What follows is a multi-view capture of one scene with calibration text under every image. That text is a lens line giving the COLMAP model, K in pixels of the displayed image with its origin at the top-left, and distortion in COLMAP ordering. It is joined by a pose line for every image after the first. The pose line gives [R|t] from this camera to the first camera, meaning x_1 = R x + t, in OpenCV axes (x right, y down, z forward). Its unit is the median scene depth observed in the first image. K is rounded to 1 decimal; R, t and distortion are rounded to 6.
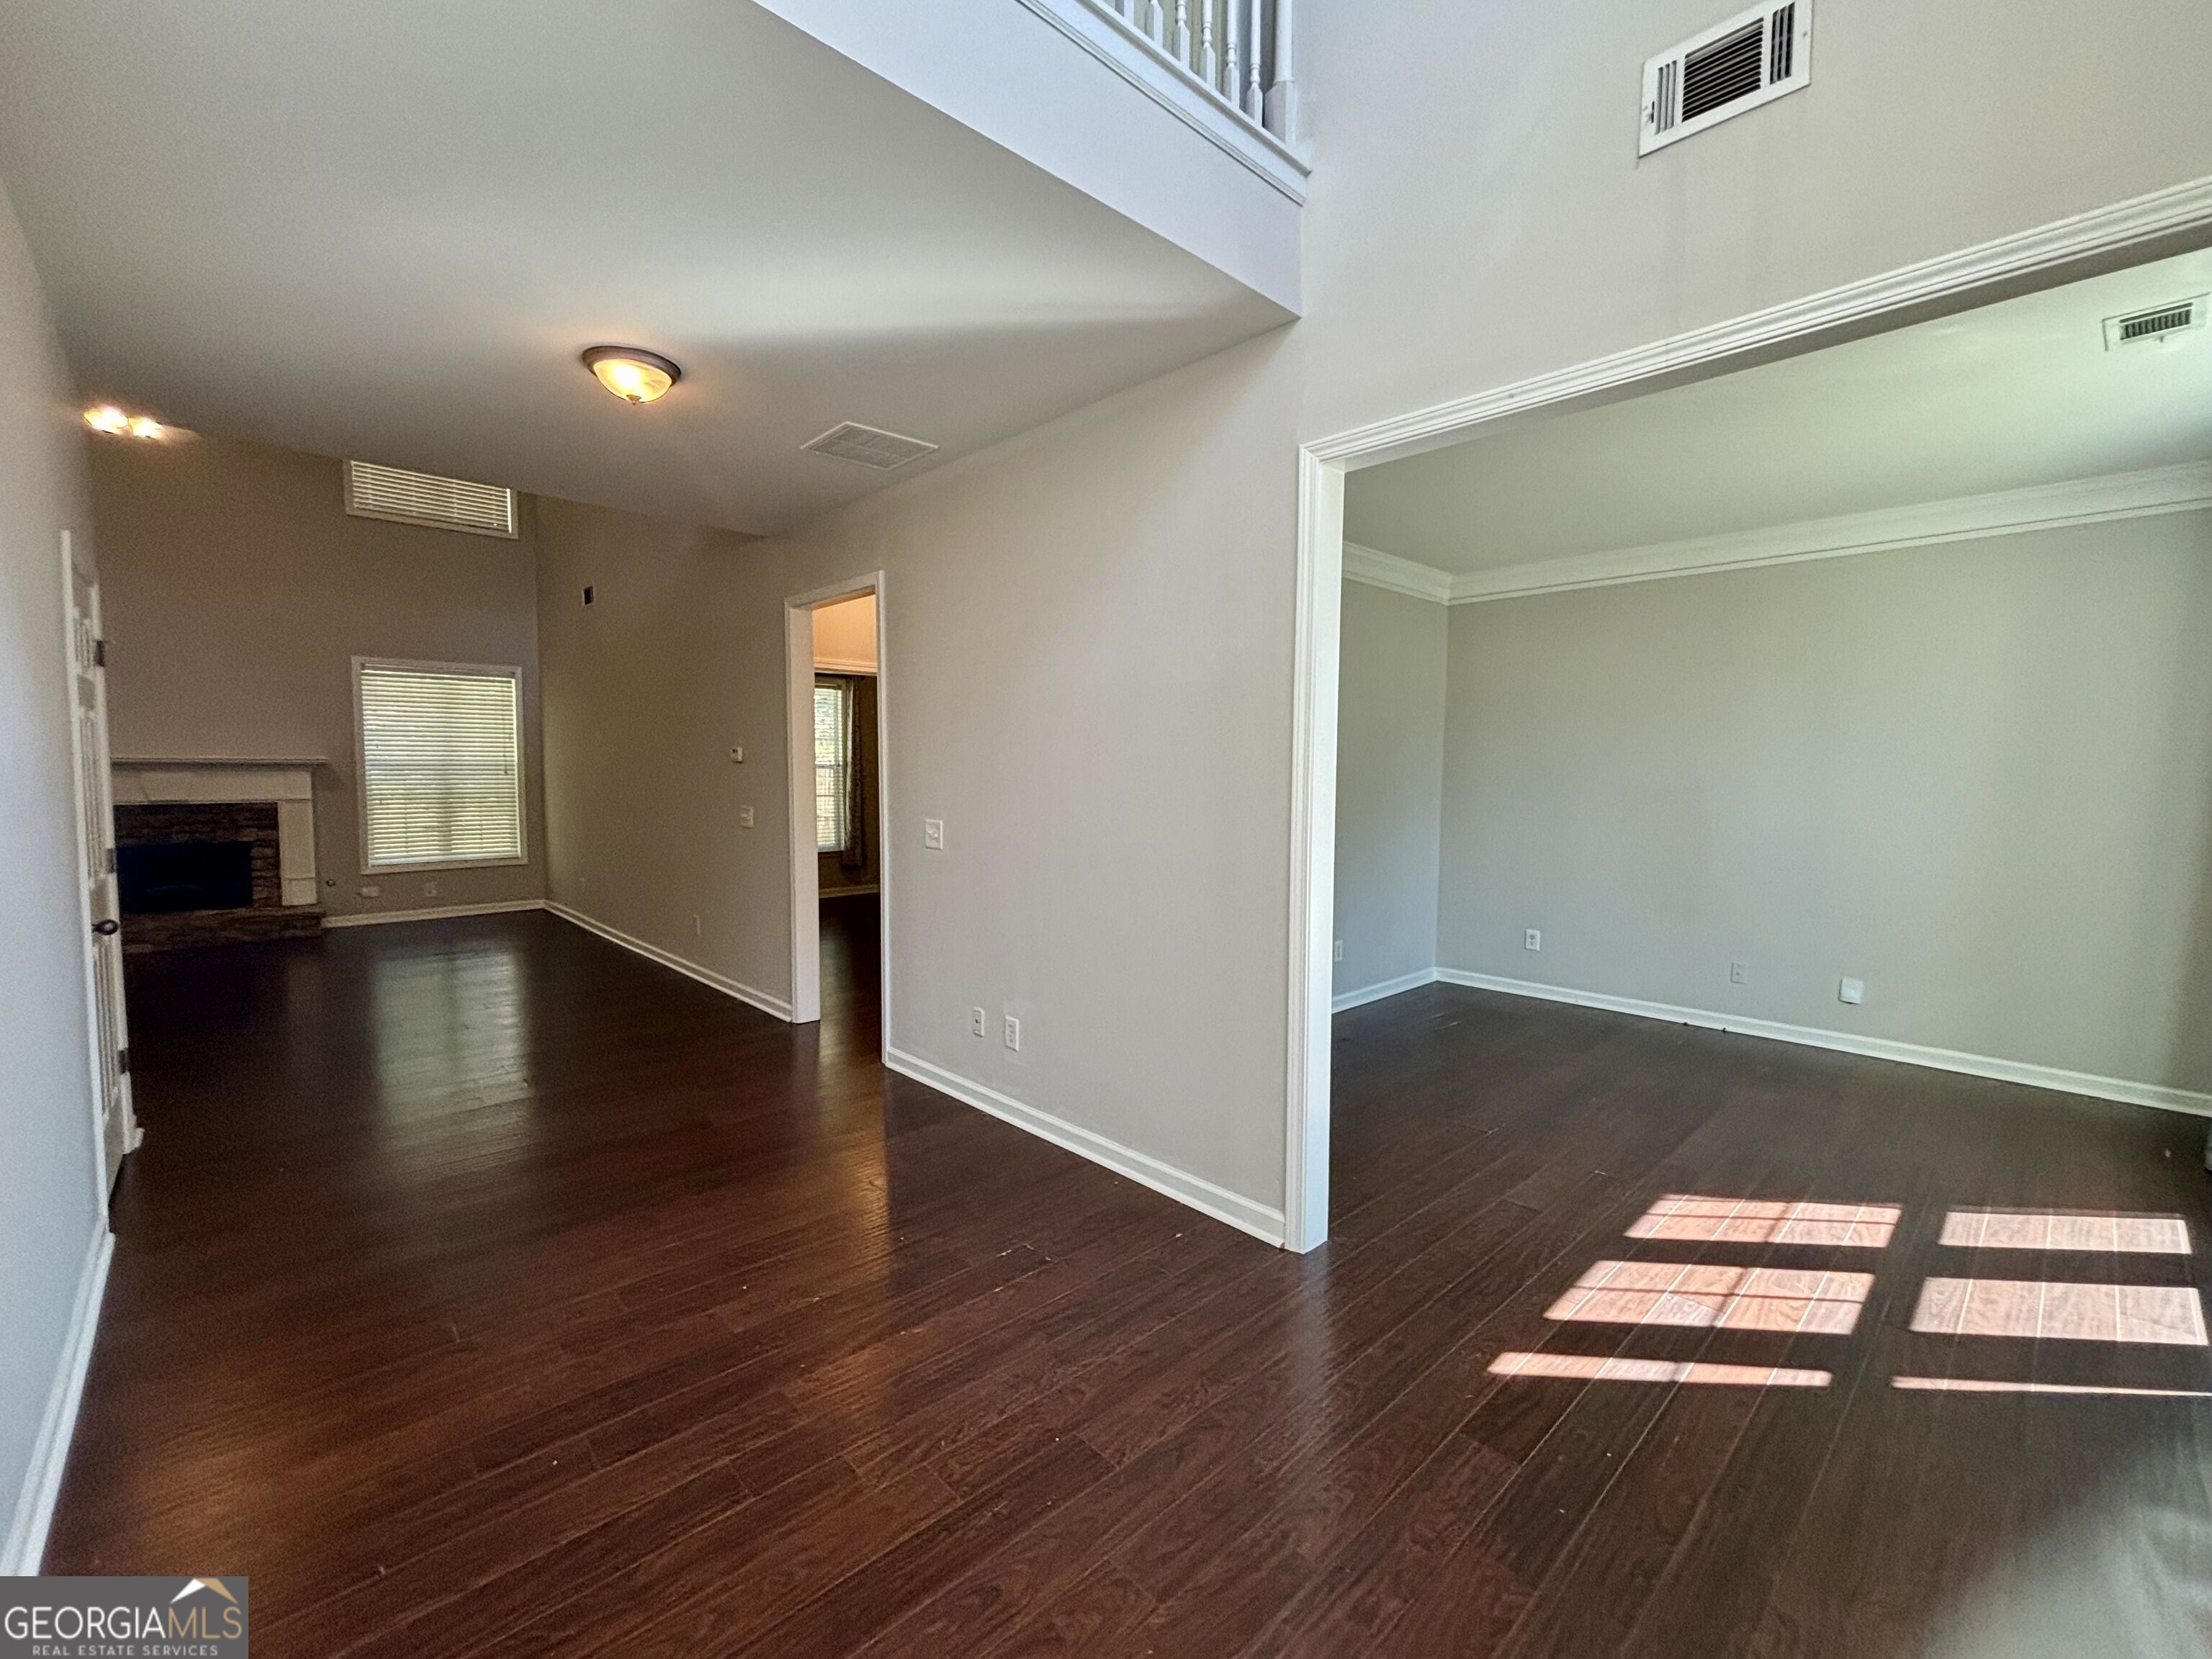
lens RADIAL K [[926.9, 0, 1106.0], [0, 926.9, 829.5], [0, 0, 1]] dist [-0.030007, 0.011369]
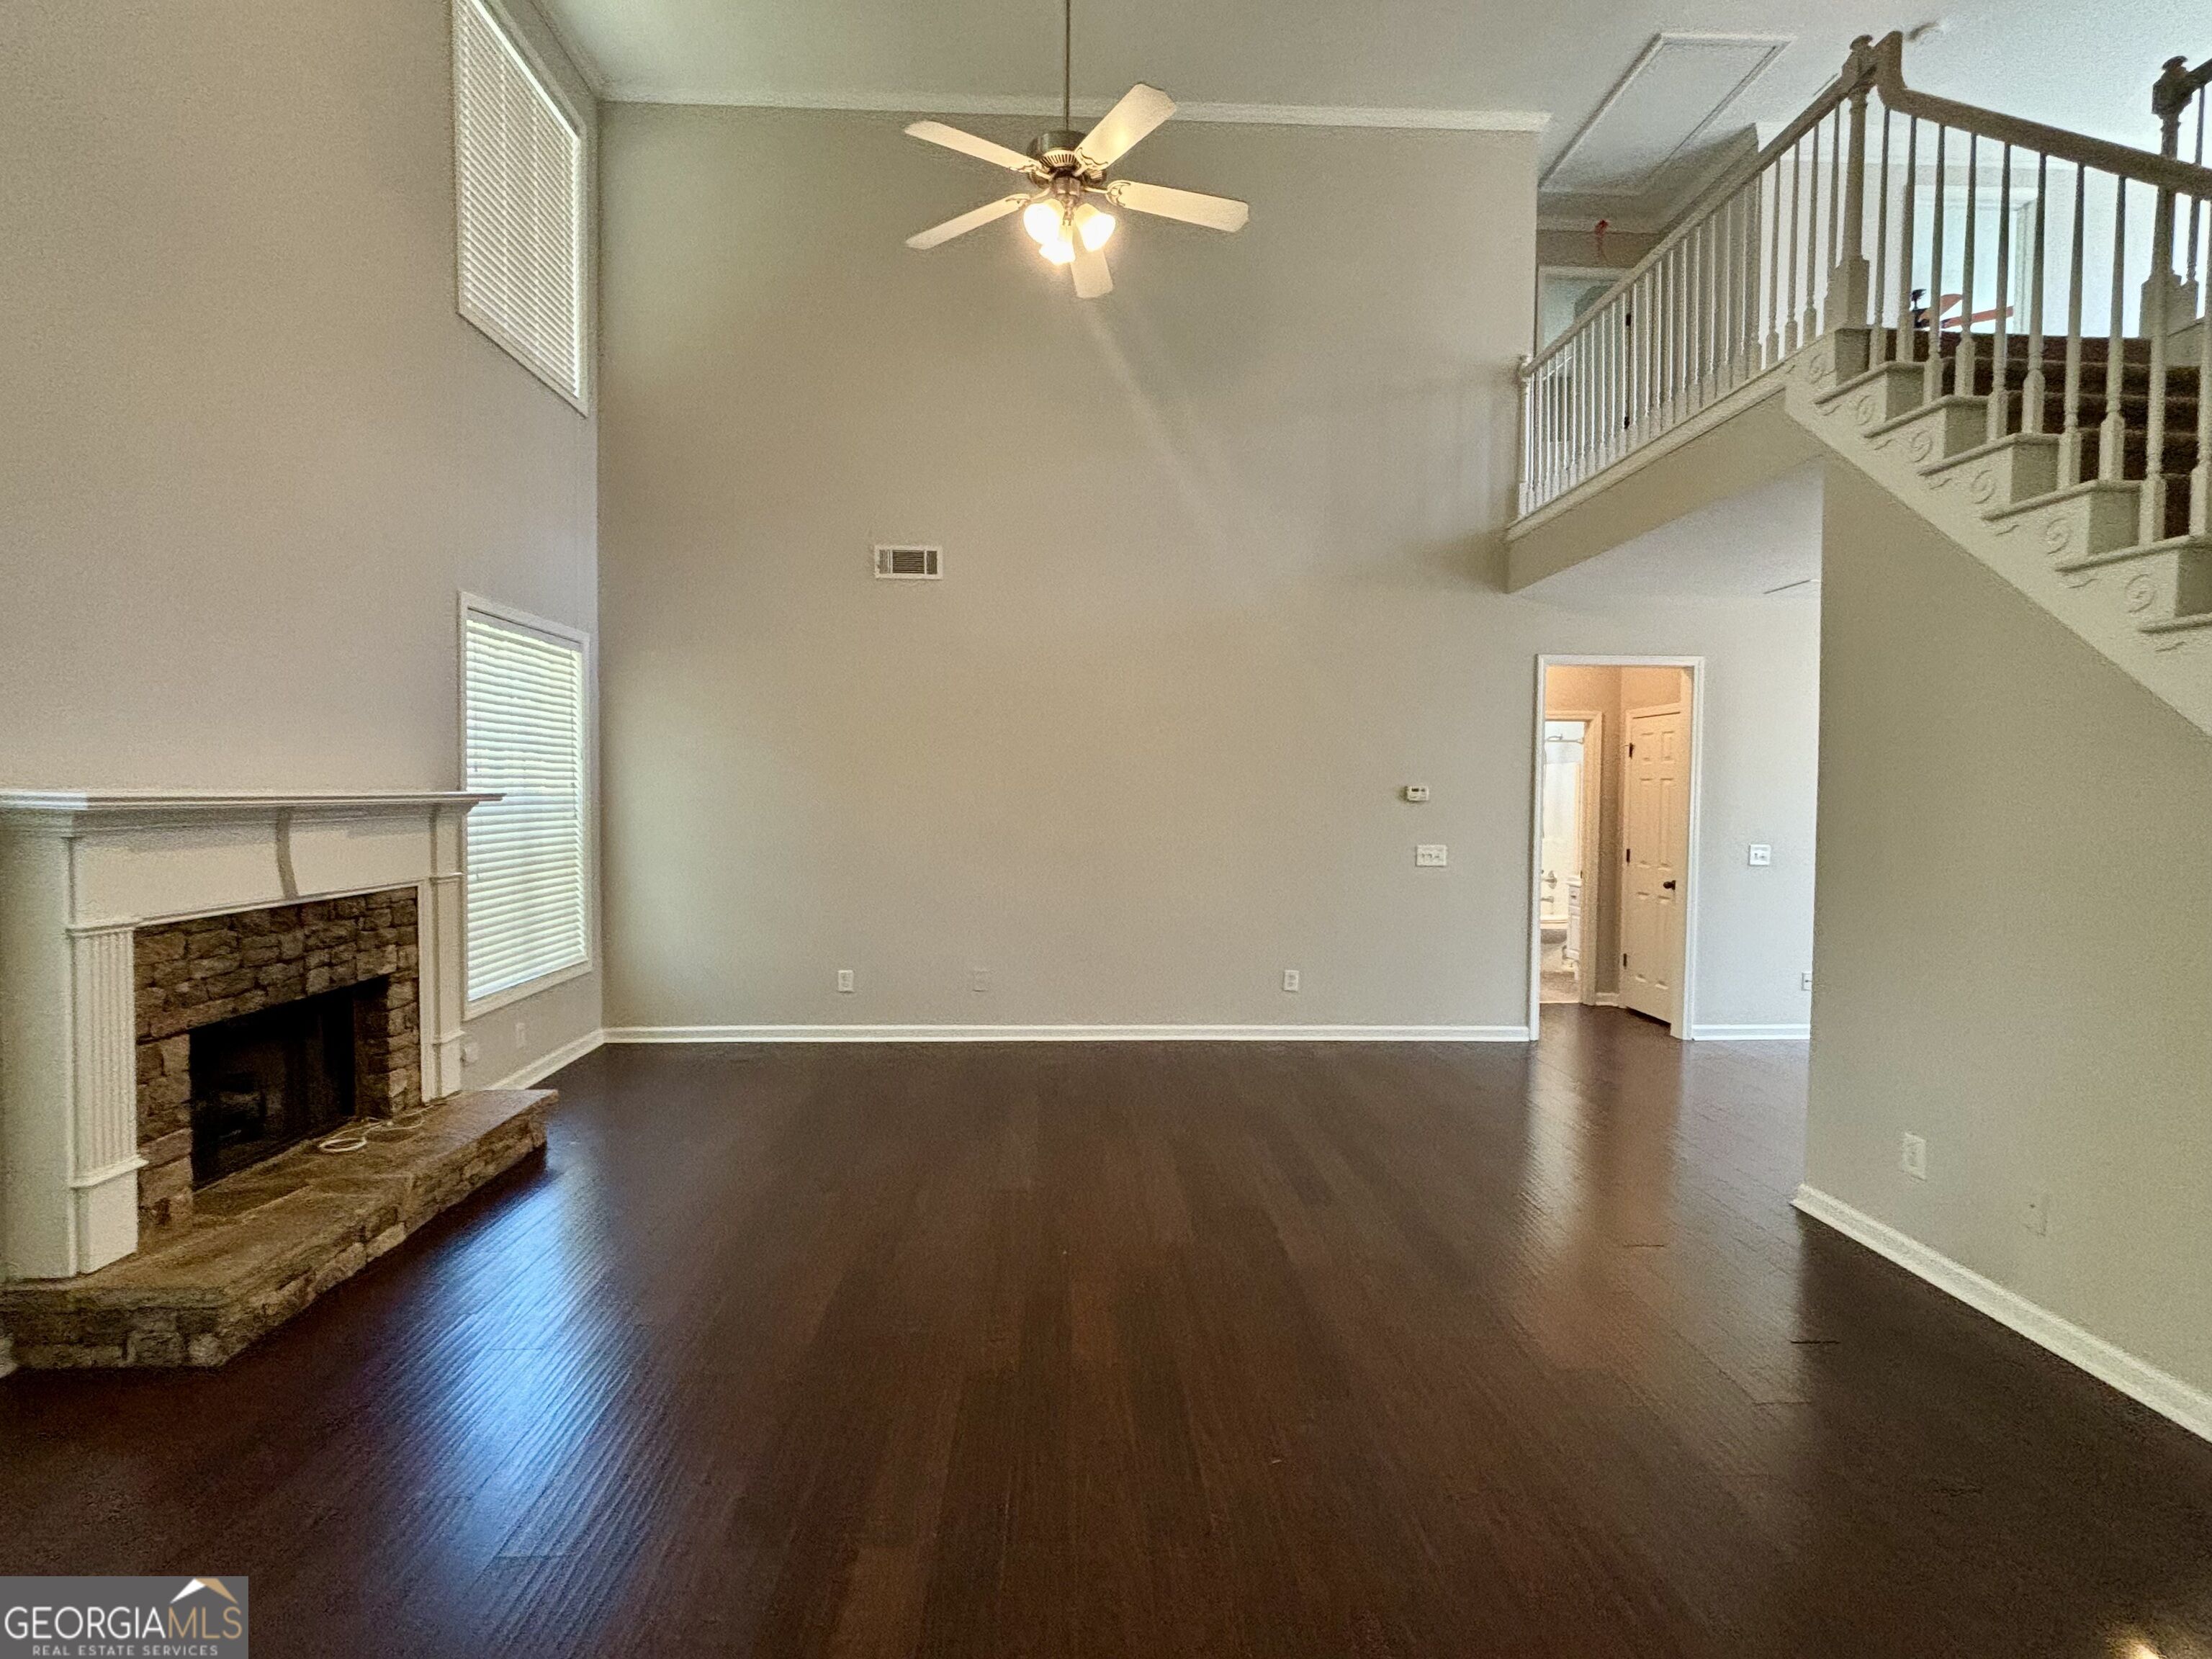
lens RADIAL K [[1052.7, 0, 1106.0], [0, 1052.7, 829.5], [0, 0, 1]] dist [0.028437, 0.000102]
pose [[0.635869, -0.027926, 0.771292, -0.974712], [0.045642, 0.998957, -0.001459, -0.036632], [-0.770446, 0.036132, 0.636480, 0.325526]]
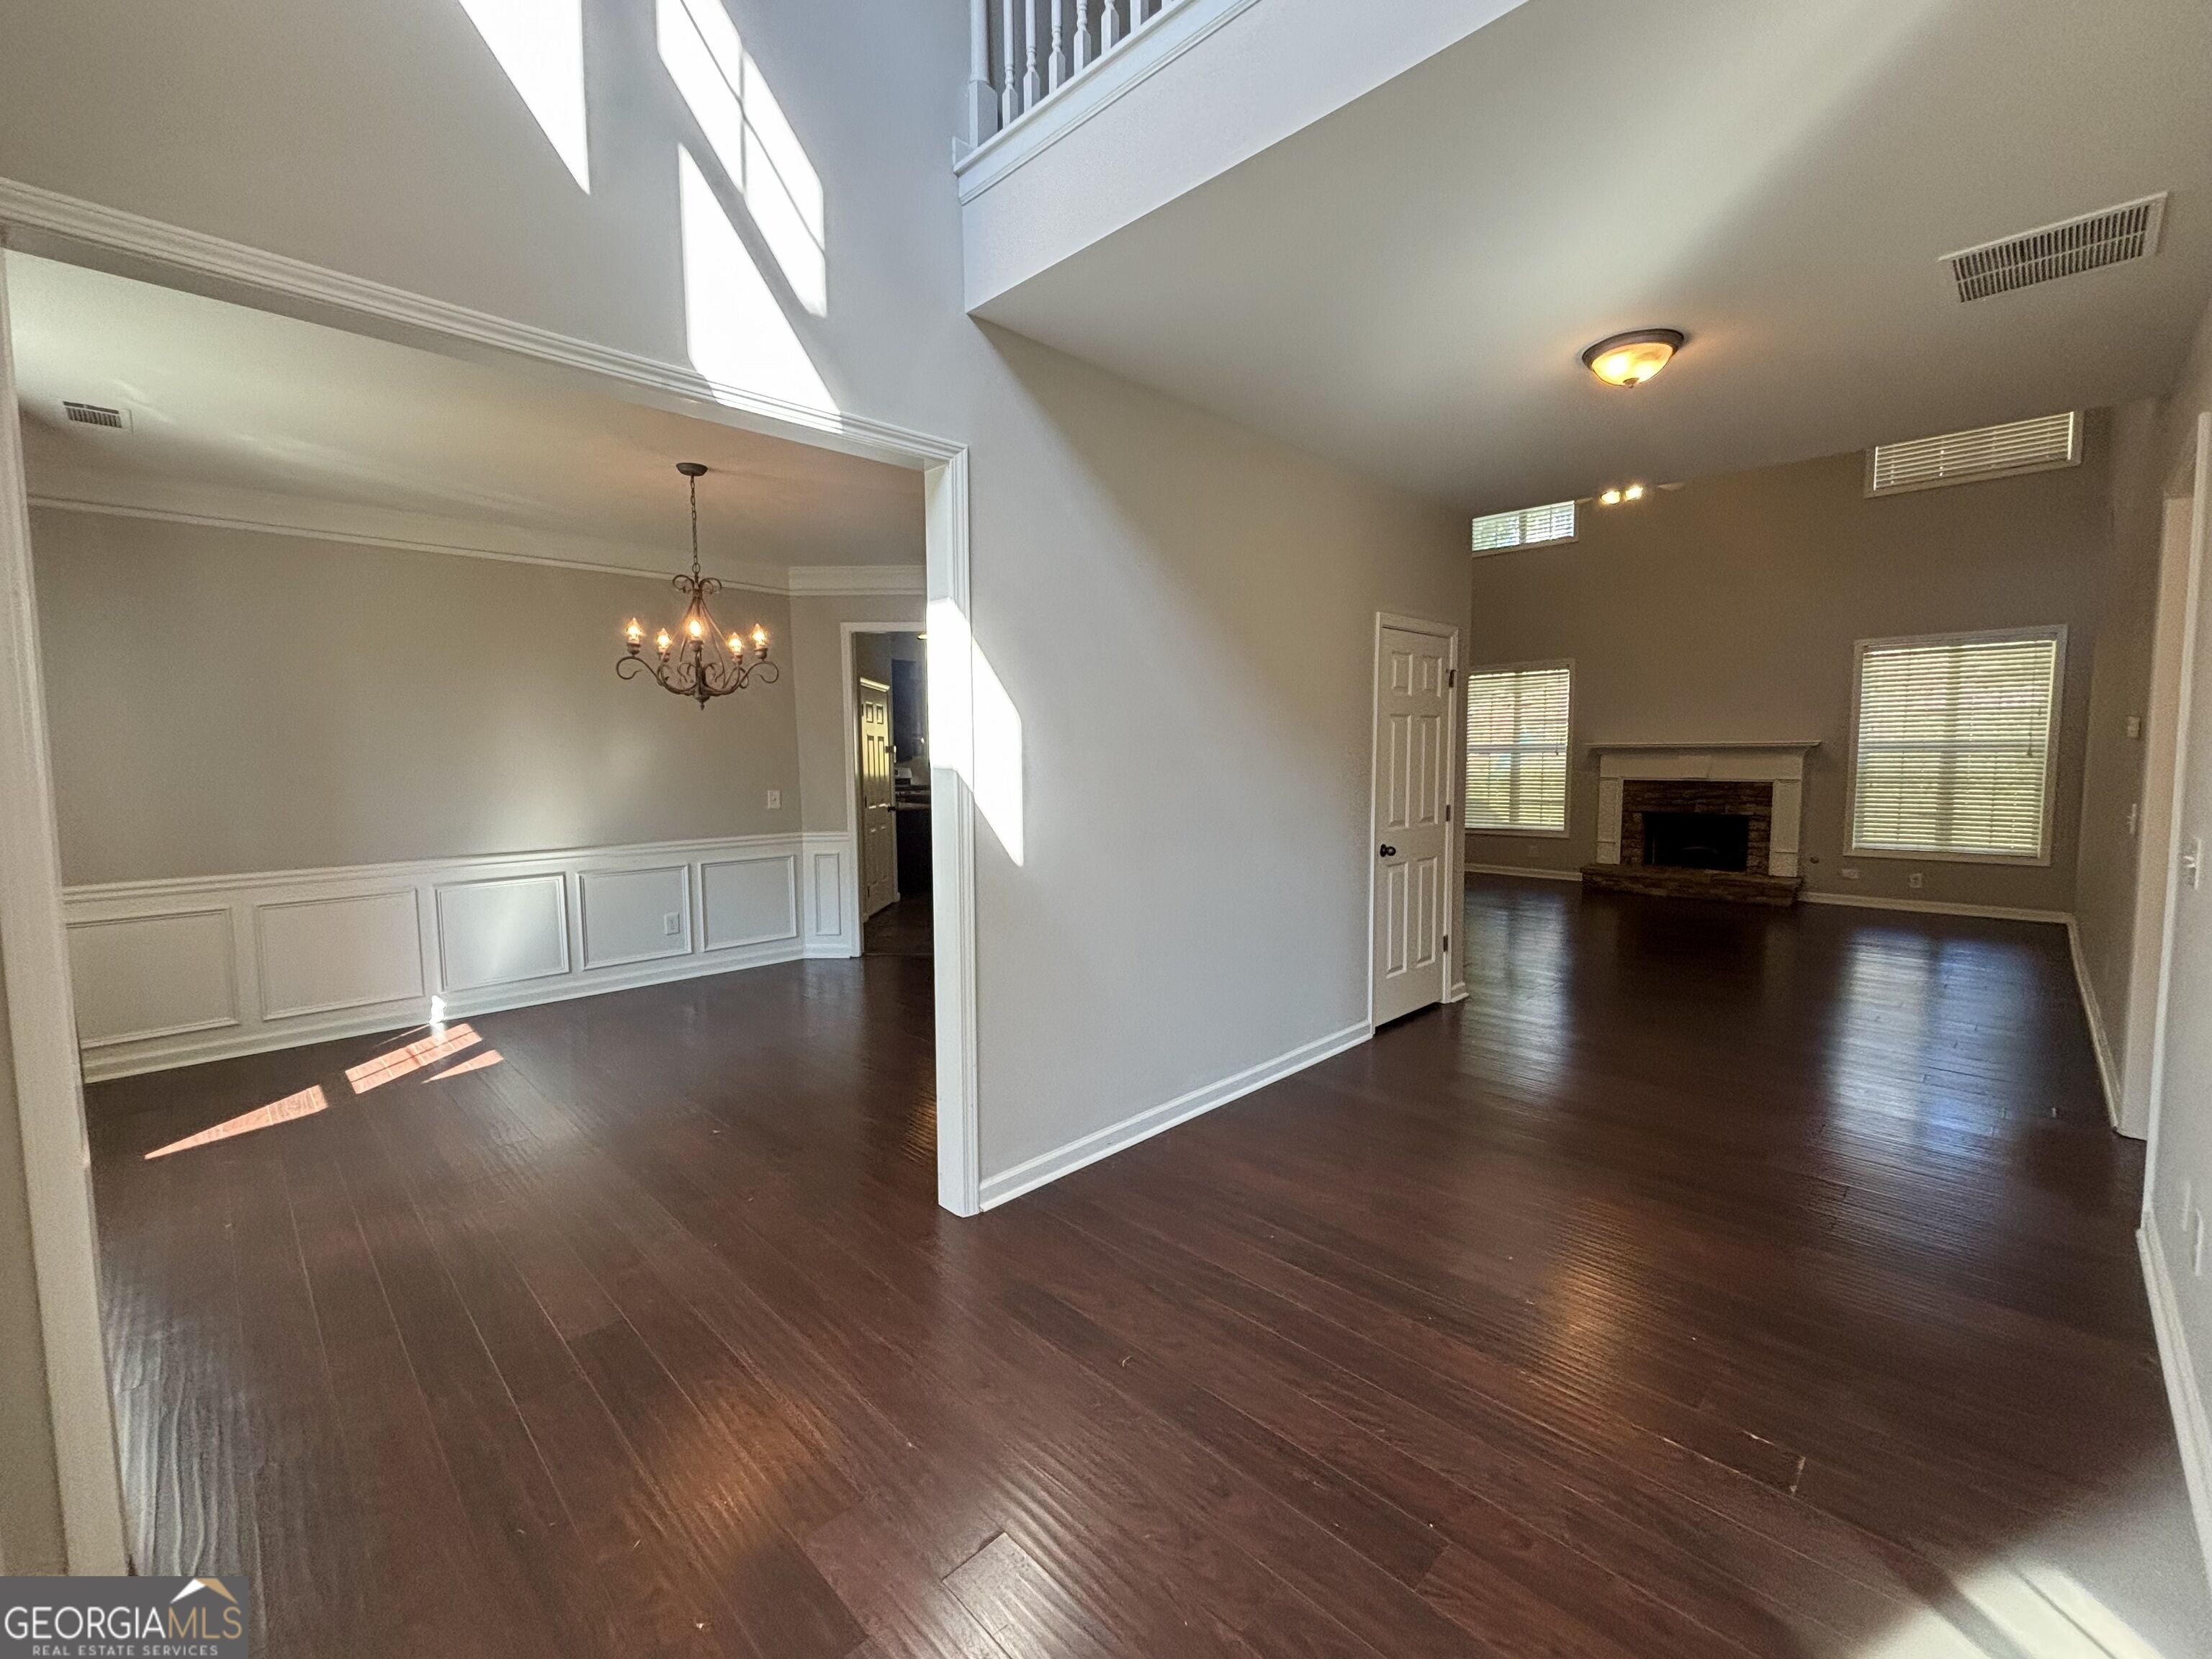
lens RADIAL K [[926.9, 0, 1106.0], [0, 926.9, 829.5], [0, 0, 1]] dist [-0.030007, 0.011369]
pose [[0.017499, 0.077603, -0.996831, 0.172386], [-0.055750, 0.995508, 0.076521, -0.010710], [0.998291, 0.054234, 0.021747, 0.144071]]
